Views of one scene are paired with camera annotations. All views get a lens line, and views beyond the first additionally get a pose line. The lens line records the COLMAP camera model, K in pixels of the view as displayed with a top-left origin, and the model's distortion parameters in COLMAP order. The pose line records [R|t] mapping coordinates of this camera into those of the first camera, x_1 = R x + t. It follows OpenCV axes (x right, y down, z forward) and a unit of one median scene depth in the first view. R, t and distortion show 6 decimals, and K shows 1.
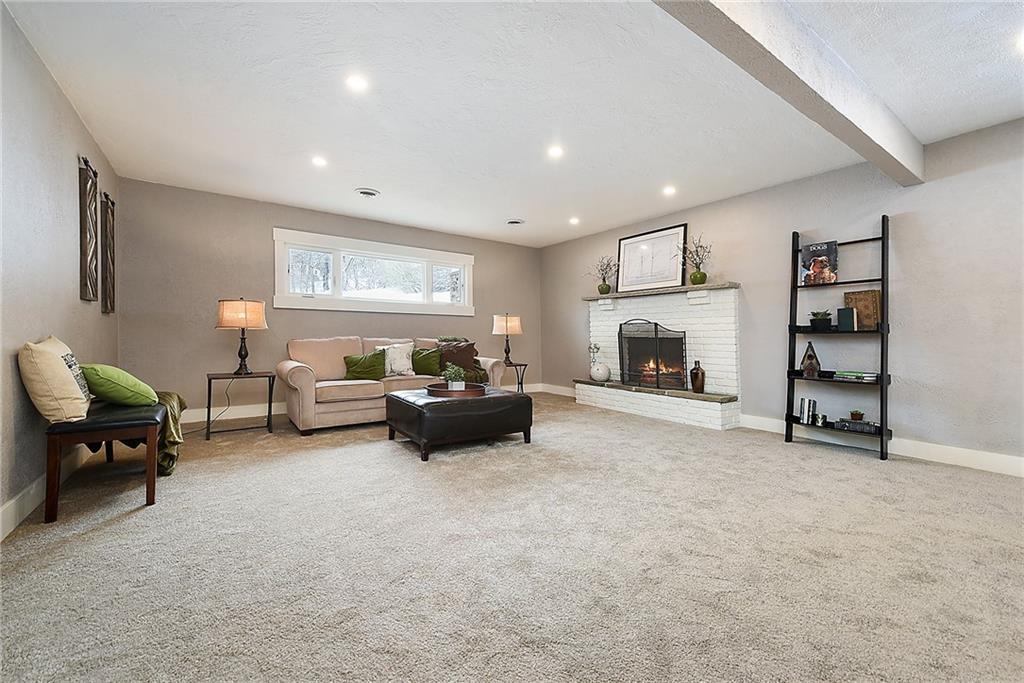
lens RADIAL K [[414.4, 0, 508.8], [0, 414.4, 333.1], [0, 0, 1]] dist [-0.001884, -0.000029]
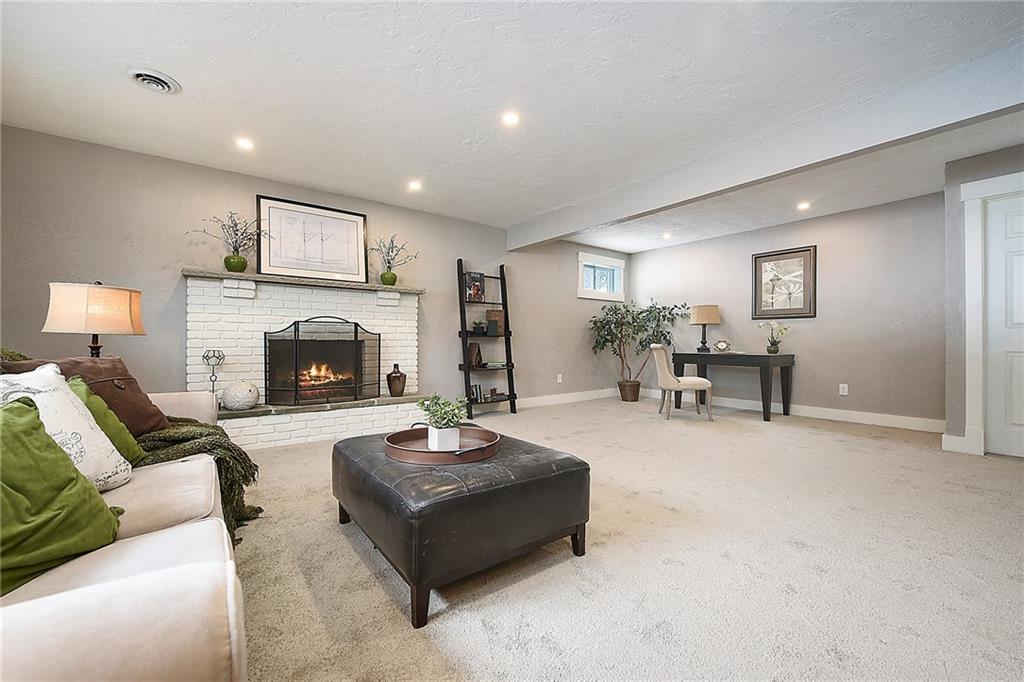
lens RADIAL K [[414.4, 0, 511.0], [0, 414.4, 340.9], [0, 0, 1]] dist [-0.001884, -0.000029]
pose [[-0.042107, -0.007031, 0.999088, -0.530822], [-0.010701, 0.999921, 0.006586, 0.003057], [-0.999056, -0.010414, -0.042179, 0.762896]]
